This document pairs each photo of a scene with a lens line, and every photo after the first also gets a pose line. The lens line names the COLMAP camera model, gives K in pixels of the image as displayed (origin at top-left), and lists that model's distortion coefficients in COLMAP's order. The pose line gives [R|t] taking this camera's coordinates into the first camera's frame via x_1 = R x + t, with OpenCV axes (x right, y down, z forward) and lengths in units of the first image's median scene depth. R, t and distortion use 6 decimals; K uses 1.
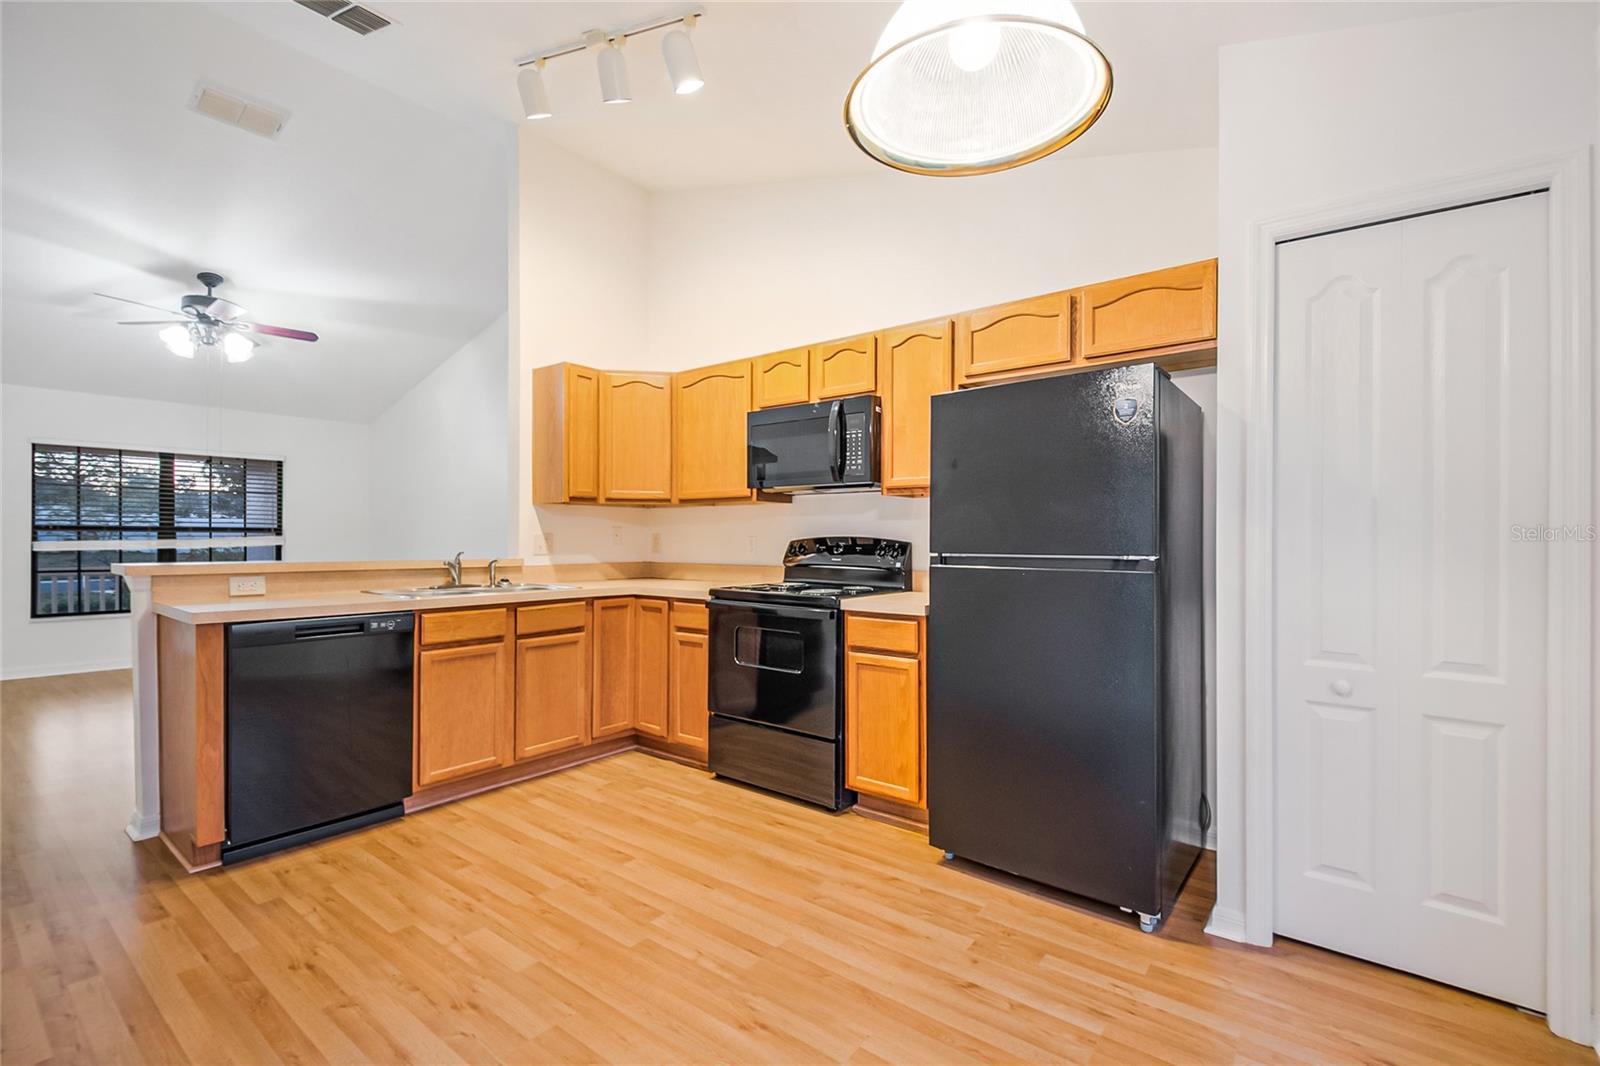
lens RADIAL K [[724.7, 0, 817.5], [0, 724.7, 539.3], [0, 0, 1]] dist [0.010424, -0.010606]
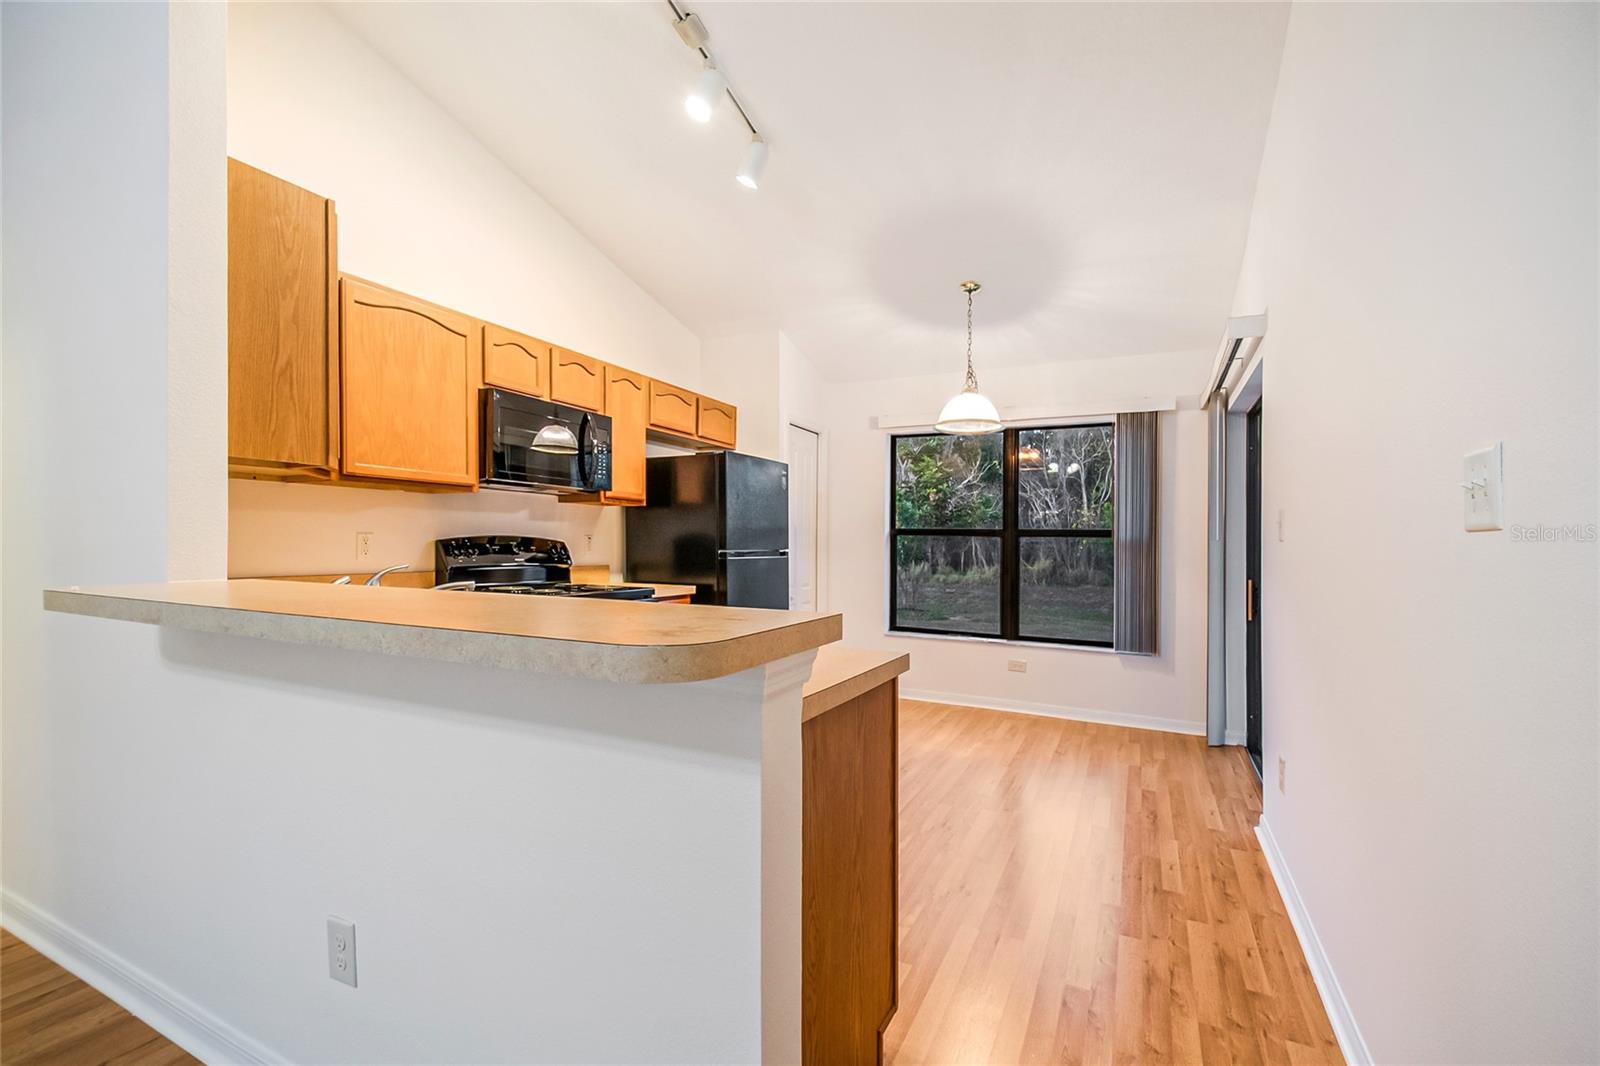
lens RADIAL K [[724.7, 0, 792.4], [0, 724.7, 533.2], [0, 0, 1]] dist [0.010424, -0.010606]
pose [[-0.214086, 0.004560, 0.976804, -0.953407], [-0.012160, 0.999899, -0.007333, -0.003853], [-0.976739, -0.013448, -0.214009, 0.799715]]
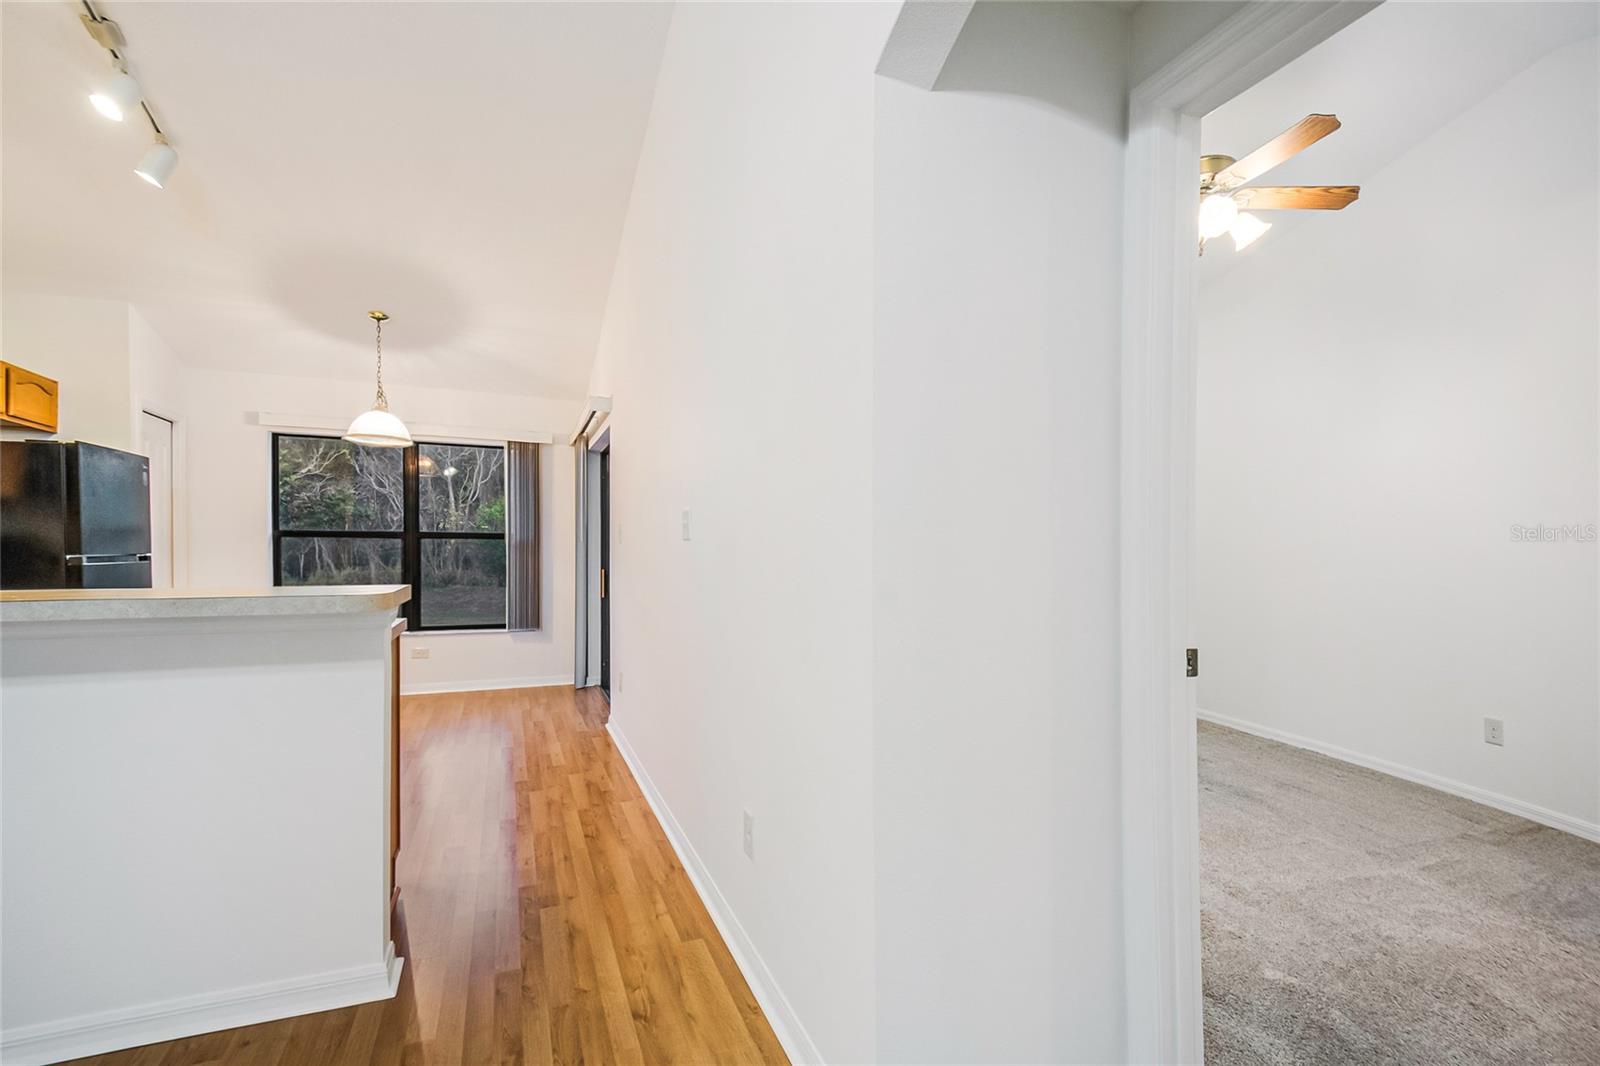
lens RADIAL K [[724.7, 0, 833.0], [0, 724.7, 562.1], [0, 0, 1]] dist [0.010424, -0.010606]
pose [[-0.884198, -0.020108, 0.466679, -1.267368], [-0.011189, 0.999698, 0.021874, -0.007536], [-0.466978, 0.014119, -0.884156, 1.107200]]
